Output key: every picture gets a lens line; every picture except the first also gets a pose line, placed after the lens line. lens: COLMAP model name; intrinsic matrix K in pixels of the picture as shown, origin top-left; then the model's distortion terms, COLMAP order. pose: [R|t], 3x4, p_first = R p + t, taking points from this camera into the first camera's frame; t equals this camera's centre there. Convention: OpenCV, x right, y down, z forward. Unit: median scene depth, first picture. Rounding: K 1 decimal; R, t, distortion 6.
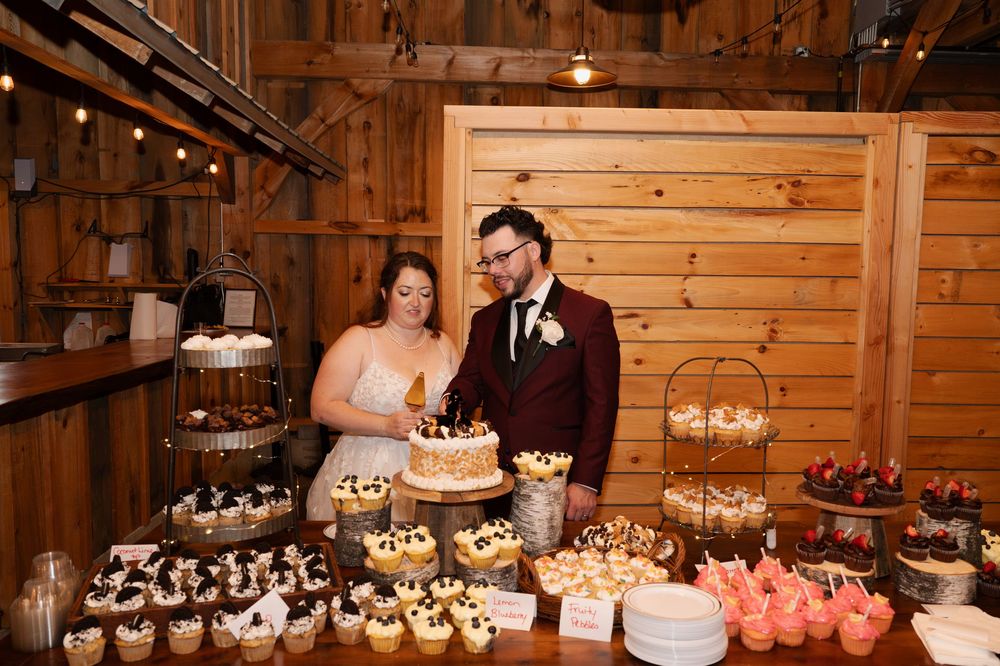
lens RADIAL K [[669.5, 0, 502.6], [0, 669.5, 377.8], [0, 0, 1]] dist [-0.007164, 0.001760]
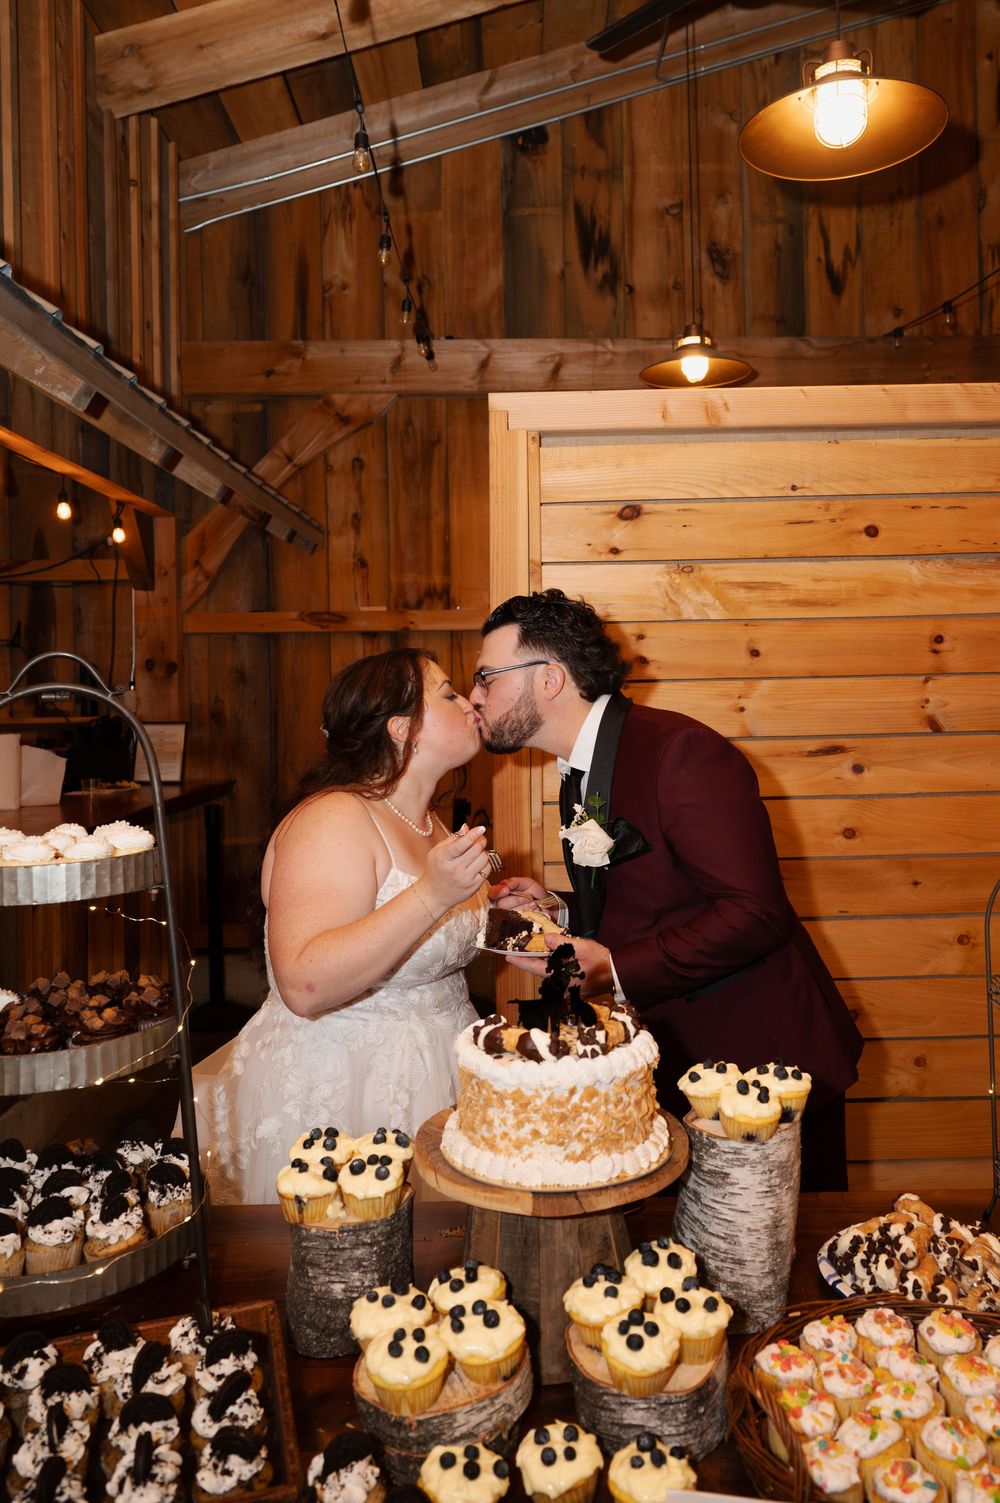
lens RADIAL K [[1006.3, 0, 500.0], [0, 1006.3, 751.5], [0, 0, 1]] dist [-0.007164, 0.001760]
pose [[0.997628, -0.028651, -0.062590, -0.030667], [0.022860, 0.995555, -0.091364, -0.023002], [0.064930, 0.089717, 0.993849, 0.163823]]
